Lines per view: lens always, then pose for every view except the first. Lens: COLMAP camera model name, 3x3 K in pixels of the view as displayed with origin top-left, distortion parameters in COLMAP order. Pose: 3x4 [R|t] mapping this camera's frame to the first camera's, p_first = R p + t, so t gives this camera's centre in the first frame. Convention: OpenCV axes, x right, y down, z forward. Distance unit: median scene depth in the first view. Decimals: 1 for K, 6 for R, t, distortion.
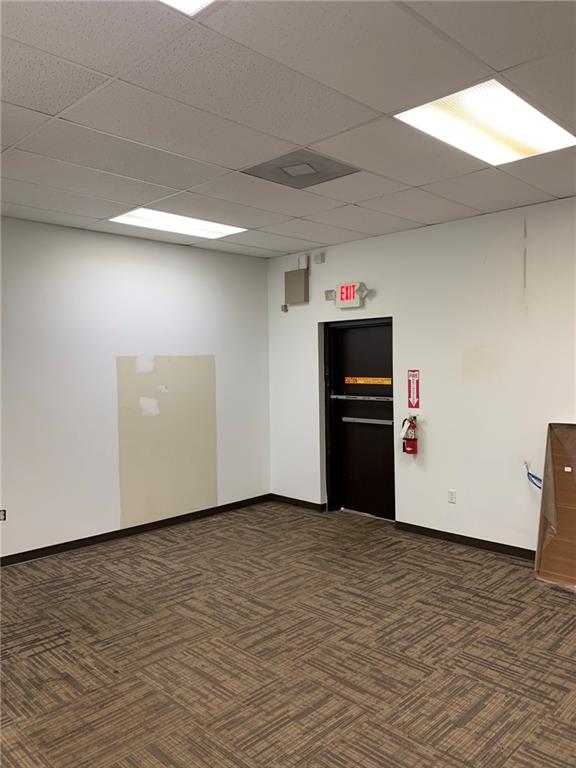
lens RADIAL K [[591.6, 0, 288.0], [0, 591.6, 384.0], [0, 0, 1]] dist [0.102100, -0.178286]
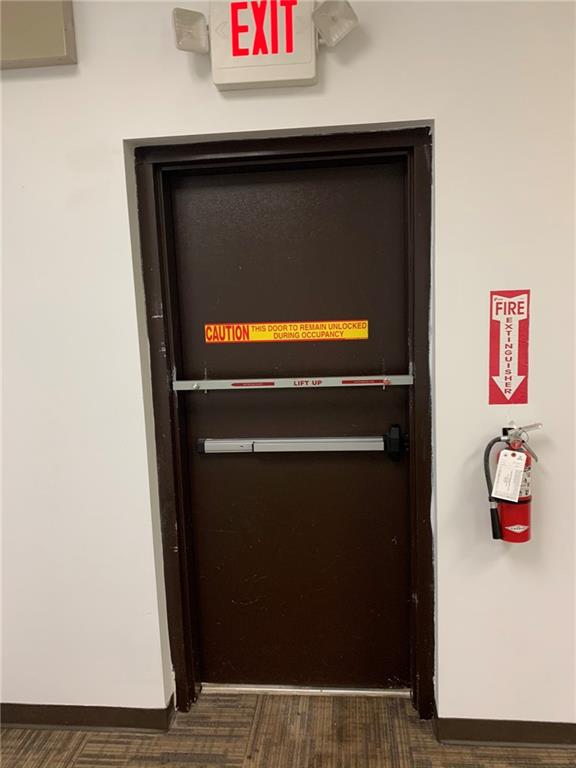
lens RADIAL K [[591.6, 0, 288.0], [0, 591.6, 384.0], [0, 0, 1]] dist [0.102100, -0.178286]
pose [[0.779216, -0.106185, 0.617696, -0.088492], [0.050874, 0.993007, 0.106527, -0.012627], [-0.624688, -0.051583, 0.779169, 0.764663]]
